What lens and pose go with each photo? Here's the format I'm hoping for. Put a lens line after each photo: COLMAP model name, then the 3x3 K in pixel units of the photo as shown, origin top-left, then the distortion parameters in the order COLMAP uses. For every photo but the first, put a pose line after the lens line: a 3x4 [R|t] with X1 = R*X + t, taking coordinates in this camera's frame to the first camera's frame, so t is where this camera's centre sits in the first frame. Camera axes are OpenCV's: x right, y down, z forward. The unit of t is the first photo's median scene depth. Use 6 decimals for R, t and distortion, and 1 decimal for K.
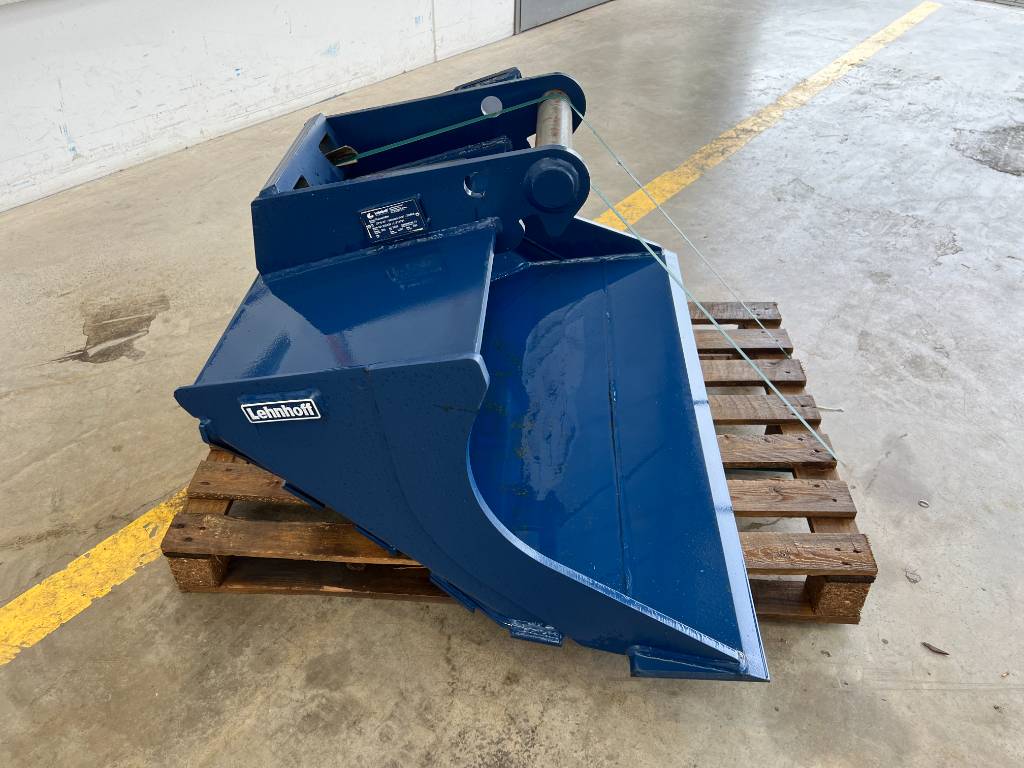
lens RADIAL K [[773.6, 0, 510.3], [0, 773.6, 381.9], [0, 0, 1]] dist [0.047700, -0.051082]
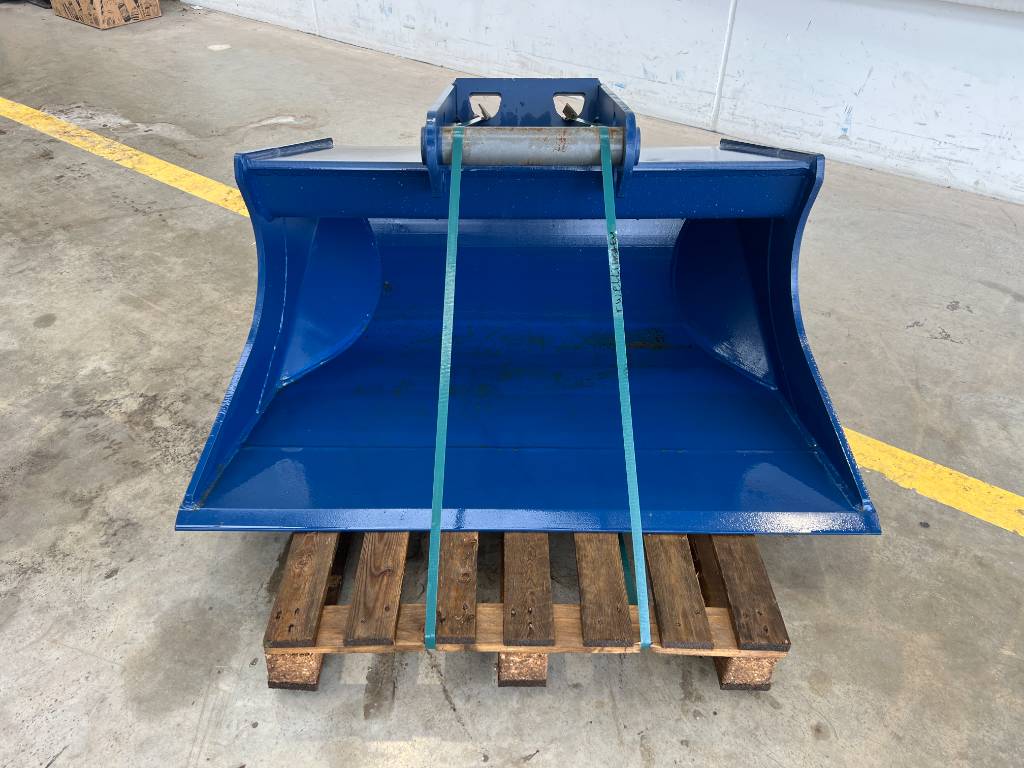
lens RADIAL K [[773.6, 0, 511.1], [0, 773.6, 379.8], [0, 0, 1]] dist [0.047700, -0.051082]
pose [[0.048281, 0.614573, -0.787381, 0.792364], [-0.636978, 0.626147, 0.449666, -0.427519], [0.769369, 0.479834, 0.421700, 0.536852]]
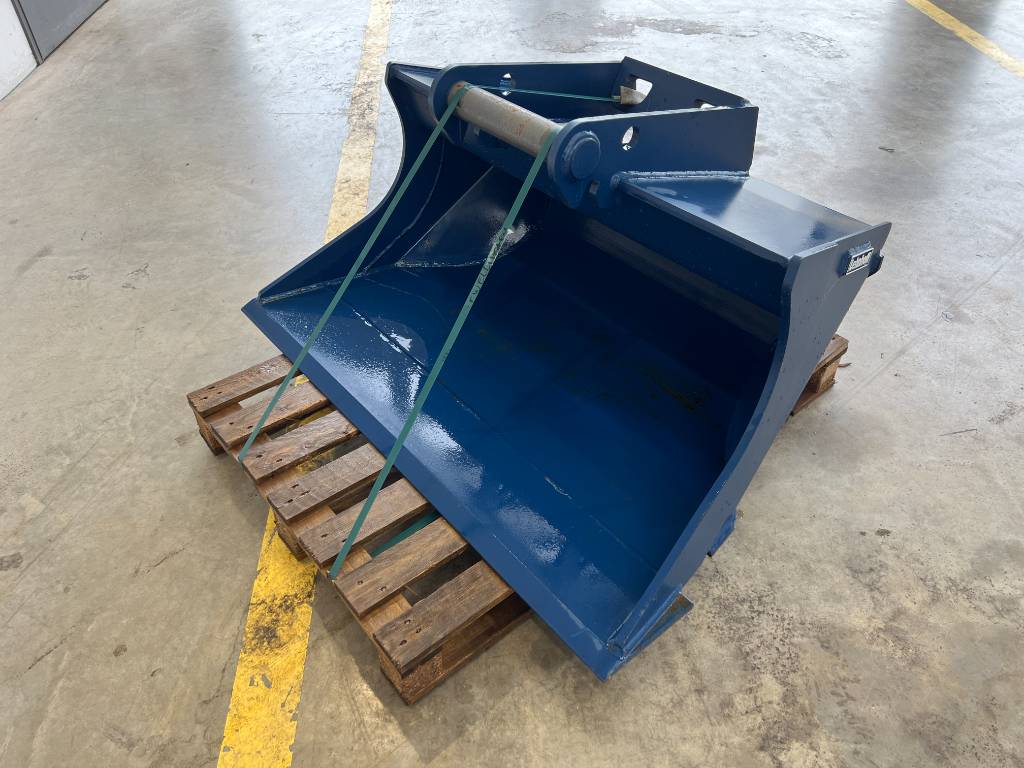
lens RADIAL K [[773.6, 0, 513.2], [0, 773.6, 385.0], [0, 0, 1]] dist [0.047700, -0.051082]
pose [[0.738214, -0.477335, 0.476645, -0.468508], [0.456897, 0.873648, 0.167285, -0.106229], [-0.496271, 0.094285, 0.863033, 0.075409]]
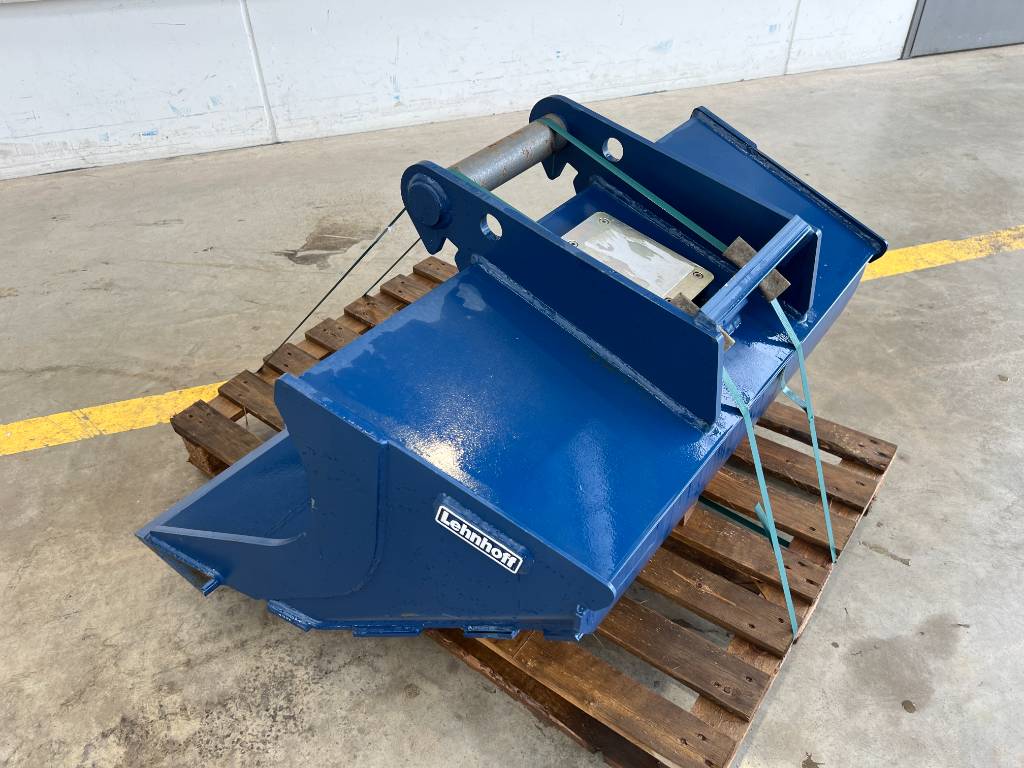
lens RADIAL K [[773.6, 0, 508.1], [0, 773.6, 386.1], [0, 0, 1]] dist [0.047700, -0.051082]
pose [[0.818312, 0.336868, -0.465710, 0.445651], [-0.333868, 0.938126, 0.091938, -0.077741], [0.467866, 0.080251, 0.880149, 0.104404]]
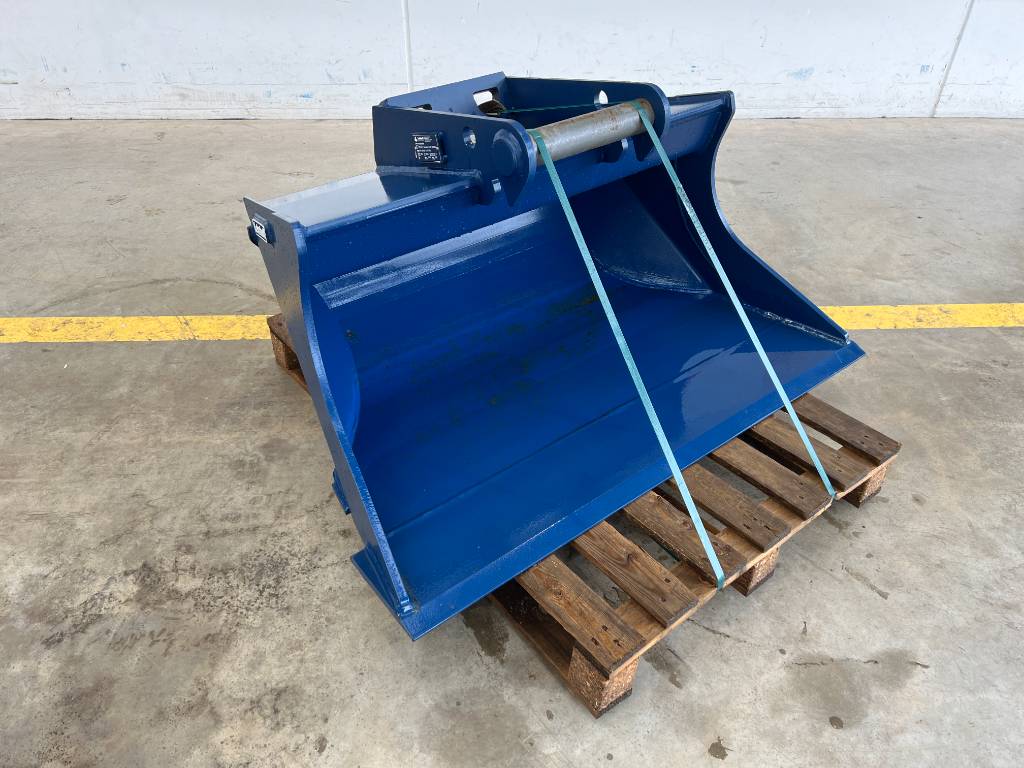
lens RADIAL K [[773.6, 0, 511.0], [0, 773.6, 376.9], [0, 0, 1]] dist [0.047700, -0.051082]
pose [[0.656119, 0.463099, -0.595858, 0.604851], [-0.481933, 0.864725, 0.141389, -0.094755], [0.580731, 0.194396, 0.790545, 0.119384]]
